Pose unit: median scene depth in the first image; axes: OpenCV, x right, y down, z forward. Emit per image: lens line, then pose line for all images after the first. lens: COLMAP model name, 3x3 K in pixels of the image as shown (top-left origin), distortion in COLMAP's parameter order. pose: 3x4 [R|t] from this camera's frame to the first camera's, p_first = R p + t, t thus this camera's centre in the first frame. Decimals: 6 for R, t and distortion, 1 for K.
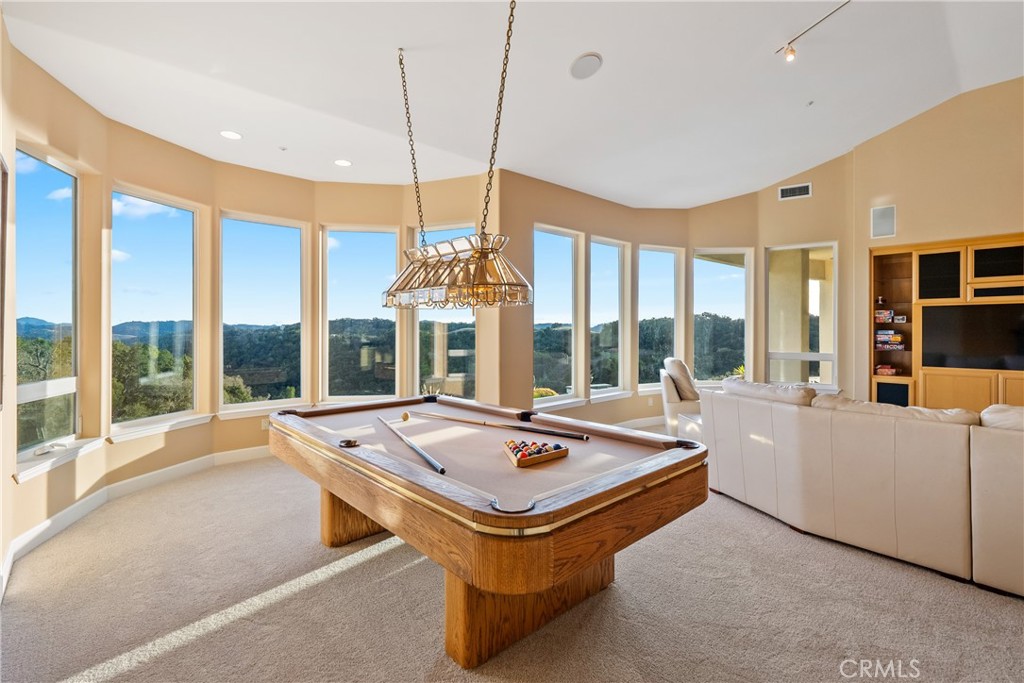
lens RADIAL K [[470.1, 0, 506.4], [0, 470.1, 328.6], [0, 0, 1]] dist [0.002163, -0.000299]
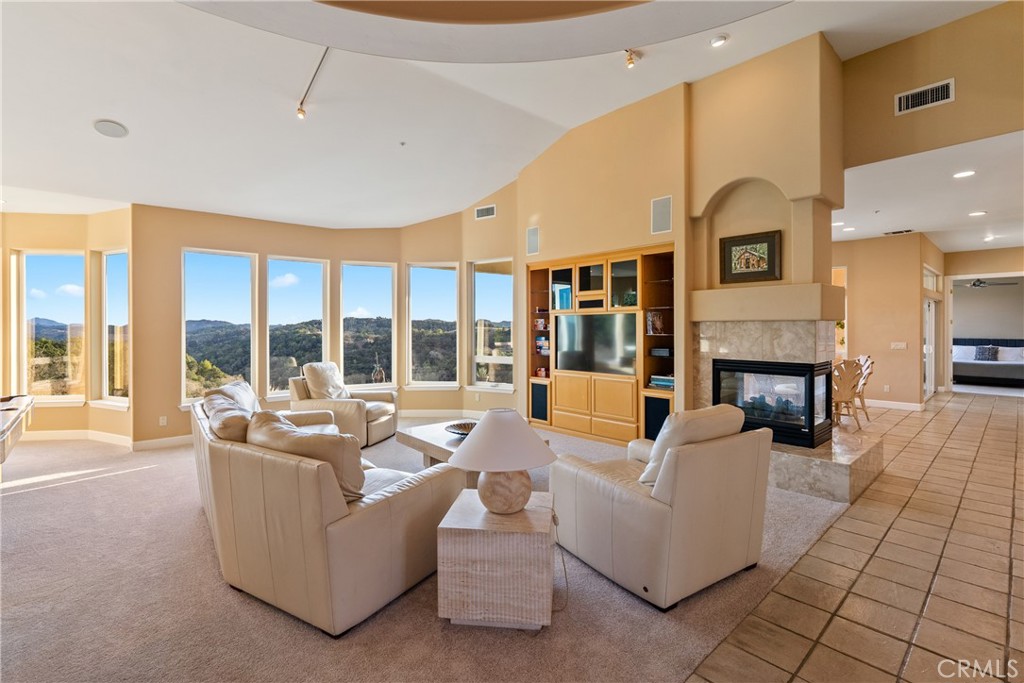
lens RADIAL K [[470.1, 0, 492.9], [0, 470.1, 324.8], [0, 0, 1]] dist [0.002163, -0.000299]
pose [[0.999834, -0.006317, -0.017118, 0.721546], [0.006257, 0.999974, -0.003565, -0.022141], [0.017140, 0.003457, 0.999847, -0.124834]]
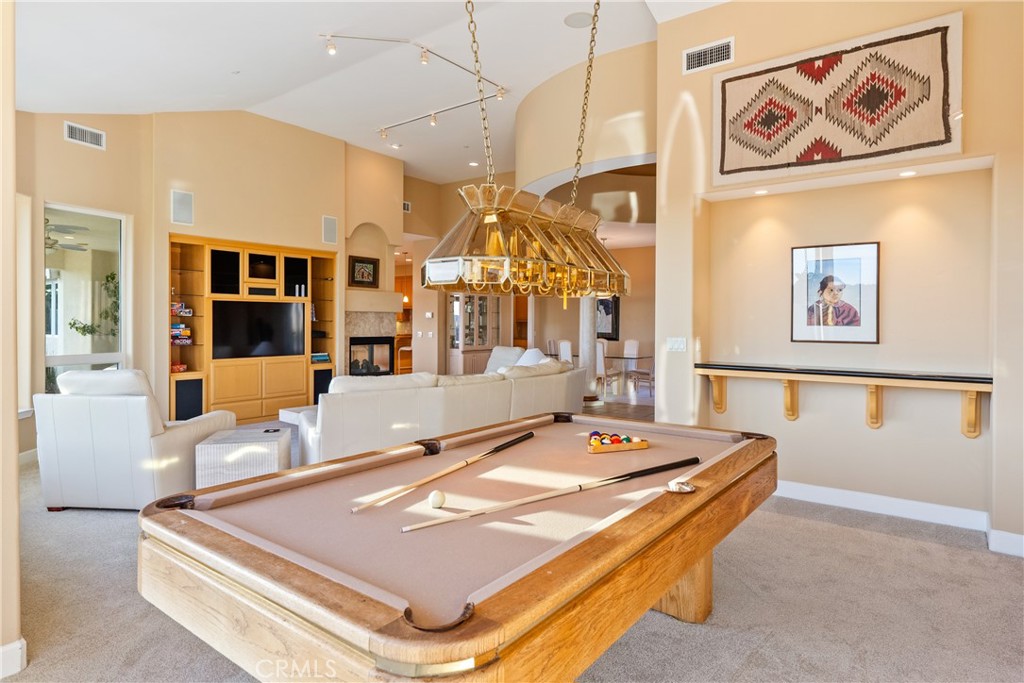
lens RADIAL K [[592.4, 0, 508.6], [0, 592.4, 333.6], [0, 0, 1]] dist [0.000820, -0.000359]
pose [[-0.178173, -0.016181, 0.983866, -0.471328], [-0.002781, 0.999869, 0.015941, 0.002216], [-0.983995, 0.000104, -0.178194, 0.572500]]
